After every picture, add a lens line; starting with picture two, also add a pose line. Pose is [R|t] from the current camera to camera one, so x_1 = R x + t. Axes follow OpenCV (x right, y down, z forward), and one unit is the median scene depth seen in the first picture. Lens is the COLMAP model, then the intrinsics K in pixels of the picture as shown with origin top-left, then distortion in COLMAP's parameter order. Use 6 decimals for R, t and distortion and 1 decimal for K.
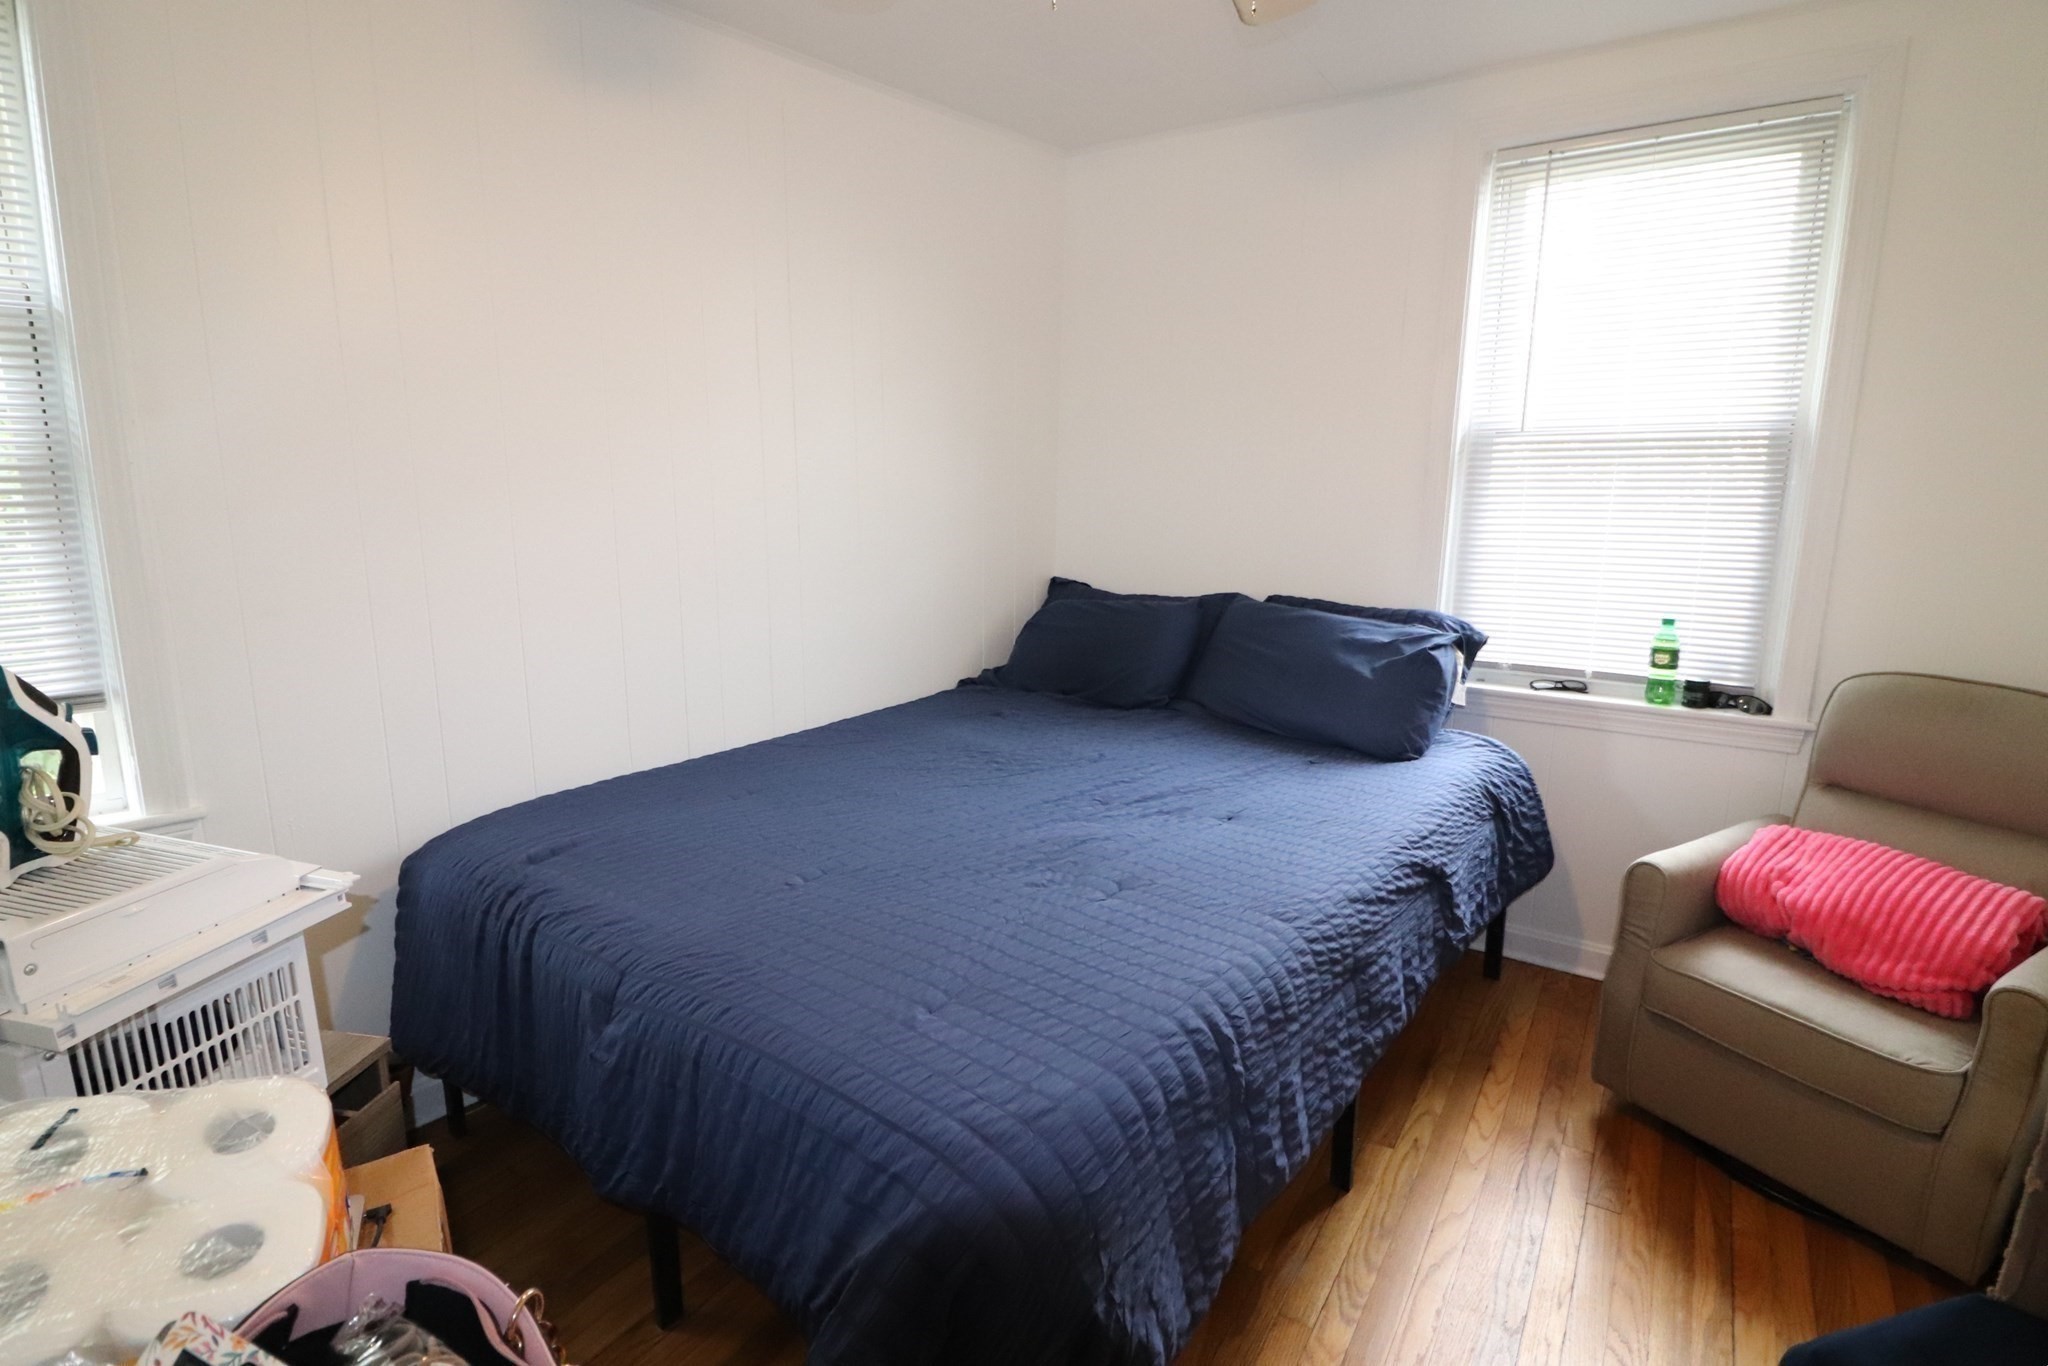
lens RADIAL K [[1018.4, 0, 1027.3], [0, 1018.4, 652.3], [0, 0, 1]] dist [-0.003629, -0.000606]
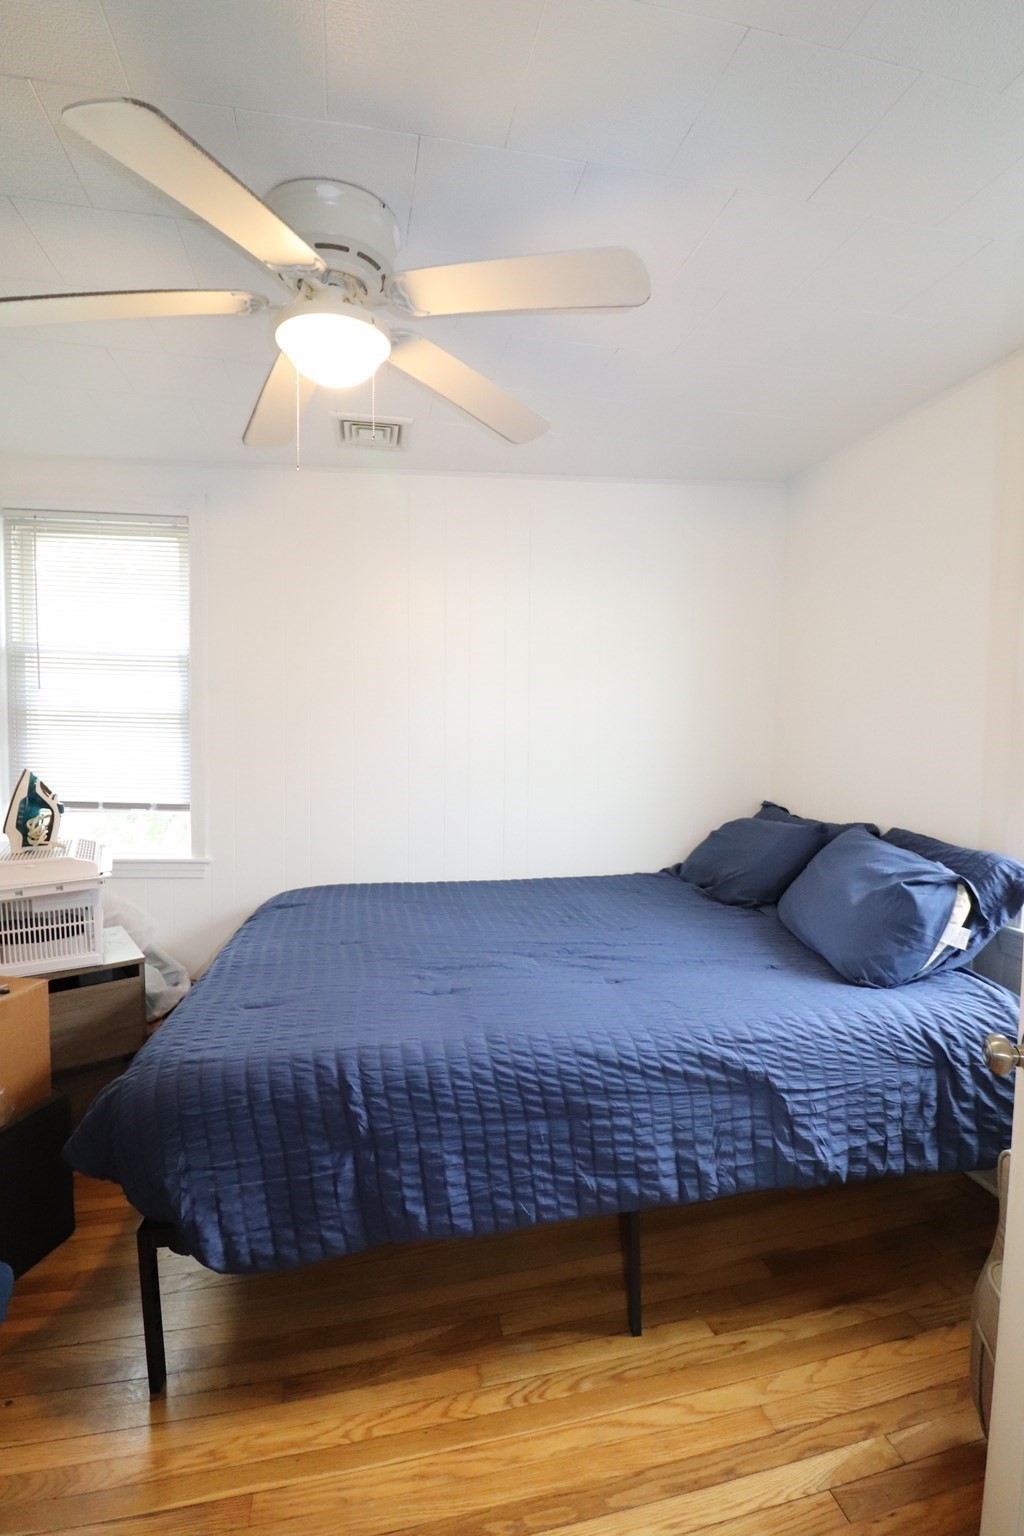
lens RADIAL K [[714.6, 0, 510.1], [0, 714.6, 744.9], [0, 0, 1]] dist [0.002135, -0.015779]
pose [[0.720445, 0.020156, -0.693220, 0.795618], [-0.125324, 0.986905, -0.101551, -0.024226], [0.682095, 0.160038, 0.713536, 0.249511]]
